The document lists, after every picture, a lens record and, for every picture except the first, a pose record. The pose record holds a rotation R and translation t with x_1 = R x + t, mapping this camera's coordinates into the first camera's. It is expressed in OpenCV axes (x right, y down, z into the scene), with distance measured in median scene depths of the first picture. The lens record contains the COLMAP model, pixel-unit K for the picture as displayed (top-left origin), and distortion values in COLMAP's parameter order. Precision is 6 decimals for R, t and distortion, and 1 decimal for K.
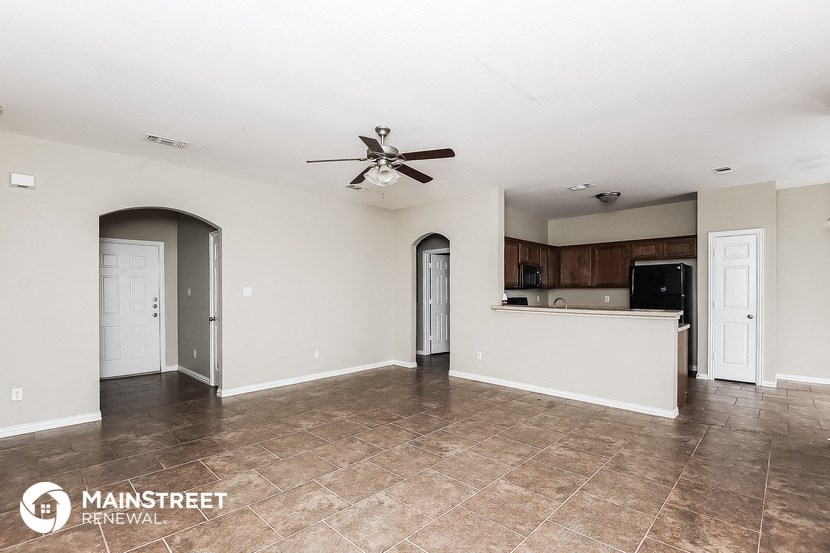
lens RADIAL K [[388.1, 0, 413.1], [0, 388.1, 293.5], [0, 0, 1]] dist [0.019379, -0.000295]
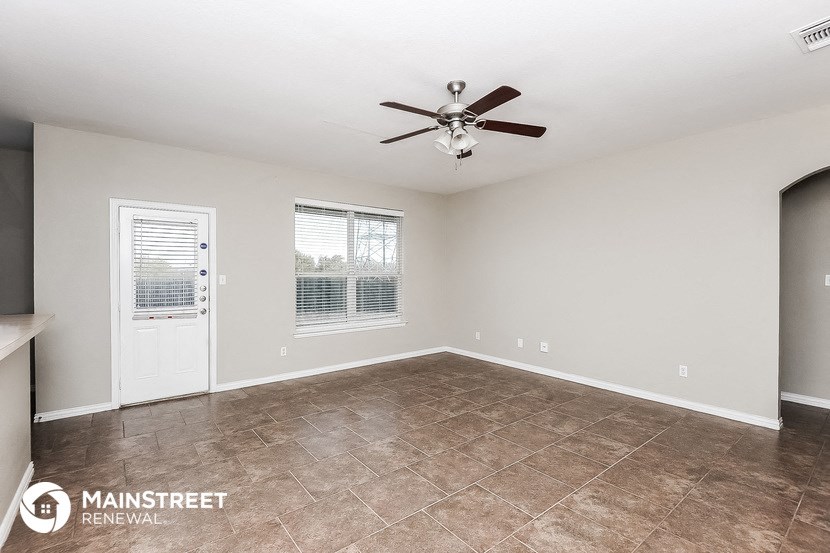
lens RADIAL K [[372.4, 0, 415.0], [0, 372.4, 276.5], [0, 0, 1]] dist [0.018838, -0.000334]
pose [[-0.991758, 0.001944, 0.128112, -0.090881], [0.003866, 0.999884, 0.014760, -0.031338], [-0.128069, 0.015134, -0.991650, 1.791015]]
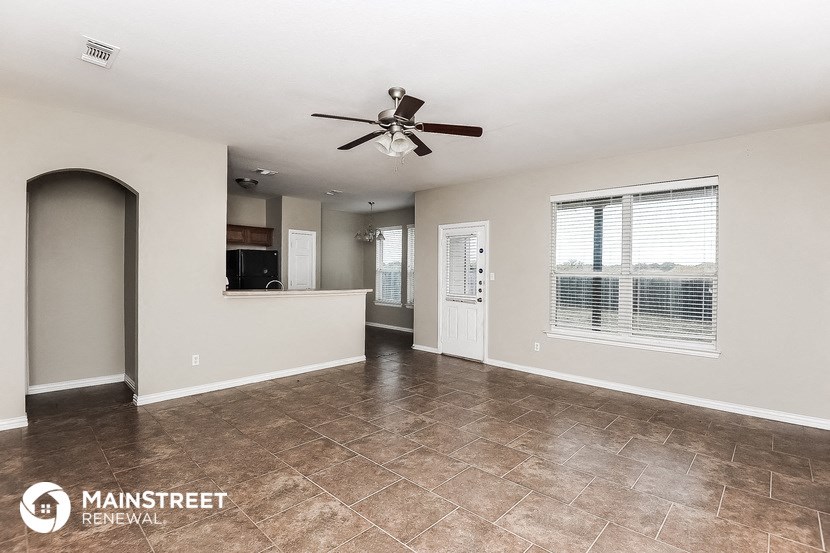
lens RADIAL K [[391.0, 0, 415.0], [0, 391.0, 276.5], [0, 0, 1]] dist [-0.009734, -0.000400]
pose [[-0.024613, -0.007632, 0.999668, -0.945092], [-0.008525, 0.999936, 0.007424, -0.013667], [-0.999661, -0.008339, -0.024676, 0.977758]]
